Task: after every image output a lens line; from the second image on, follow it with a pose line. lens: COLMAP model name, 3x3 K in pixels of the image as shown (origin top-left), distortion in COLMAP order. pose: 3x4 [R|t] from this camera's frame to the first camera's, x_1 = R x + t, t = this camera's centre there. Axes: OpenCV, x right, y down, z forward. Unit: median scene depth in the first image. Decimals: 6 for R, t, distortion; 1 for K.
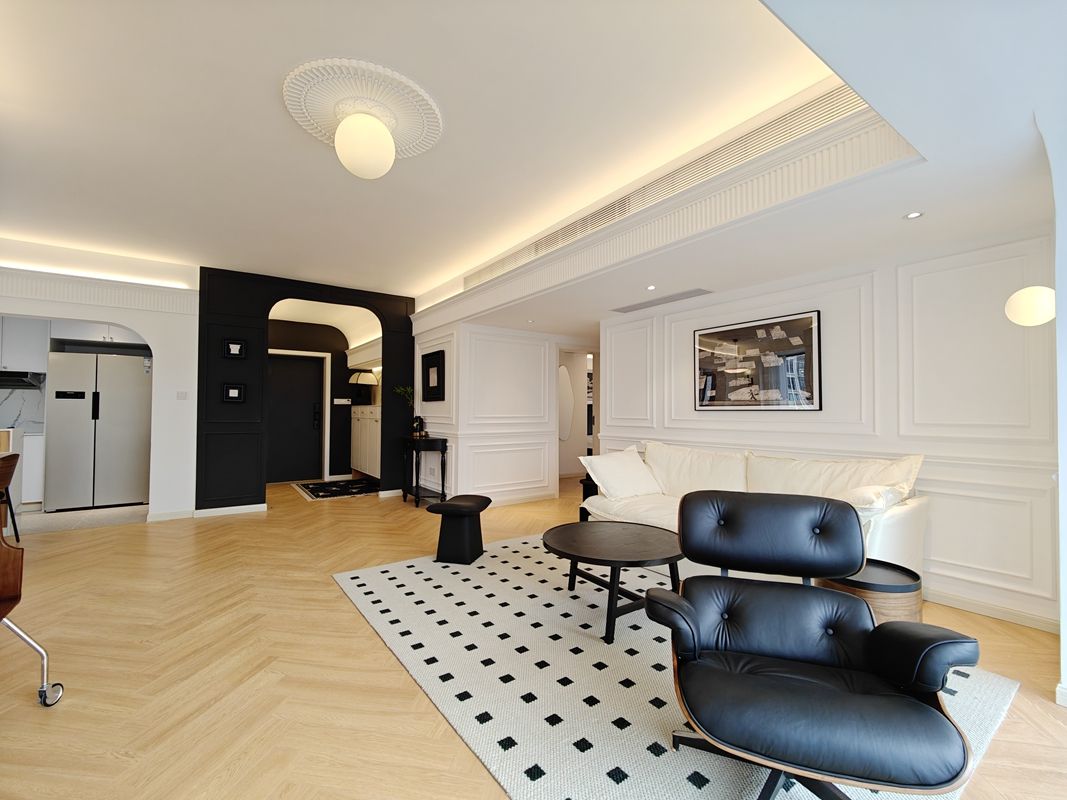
lens RADIAL K [[464.4, 0, 532.4], [0, 464.4, 398.6], [0, 0, 1]] dist [0.000119, -0.000397]
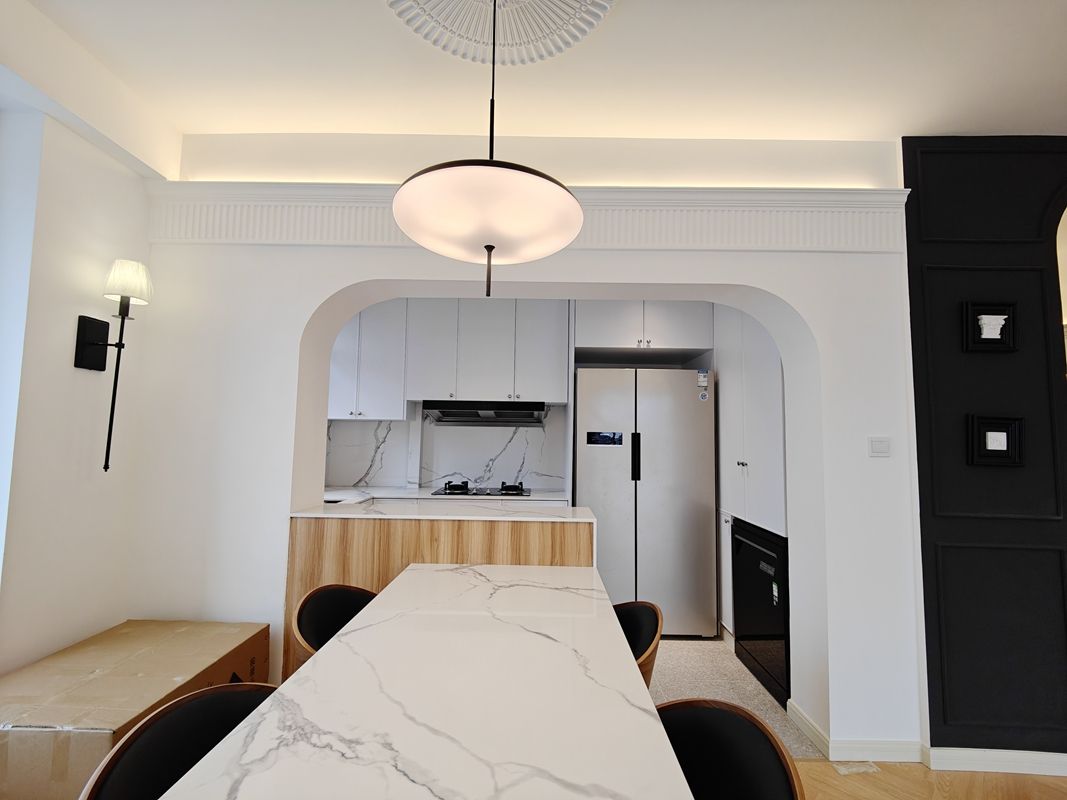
lens RADIAL K [[464.4, 0, 534.6], [0, 464.4, 404.6], [0, 0, 1]] dist [0.000119, -0.000397]
pose [[0.811119, -0.026365, -0.584287, -0.711909], [0.000243, 0.998999, -0.044740, -0.024229], [0.584882, 0.036147, 0.810313, 0.456550]]
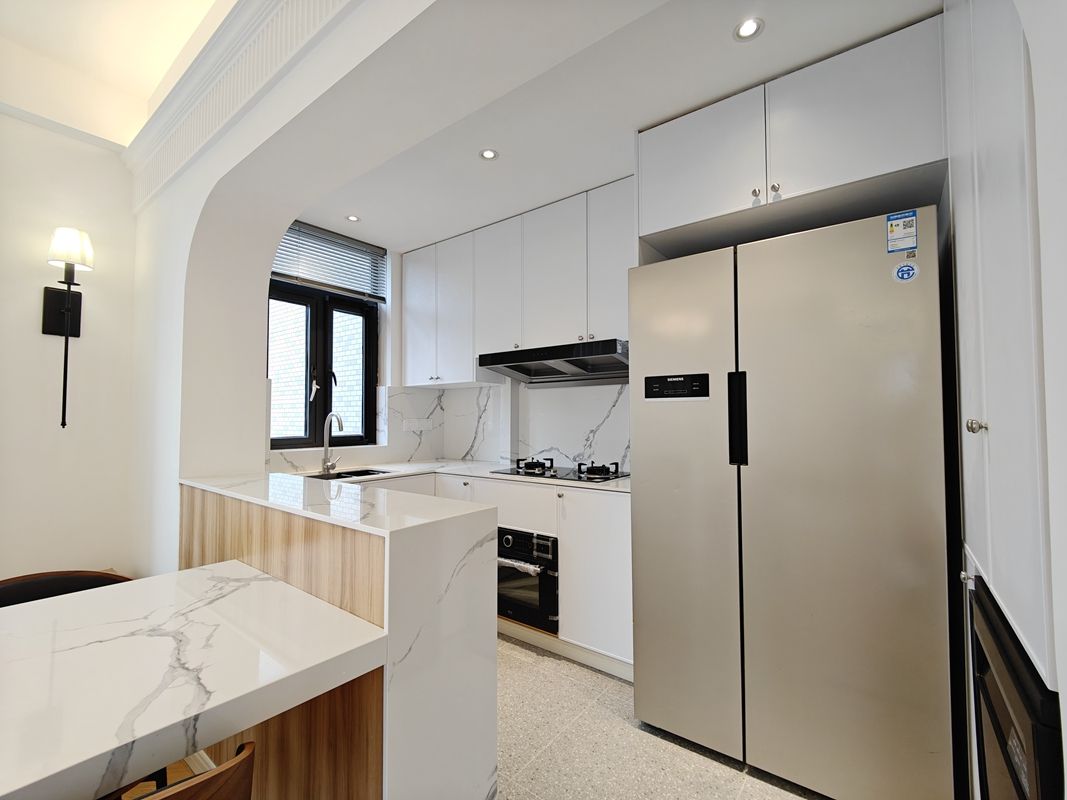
lens RADIAL K [[464.4, 0, 527.6], [0, 464.4, 403.9], [0, 0, 1]] dist [0.000119, -0.000397]
pose [[0.293954, -0.027455, -0.955425, -0.707558], [0.028209, 0.999401, -0.020040, 0.008378], [0.955403, -0.021061, 0.294553, 0.797481]]
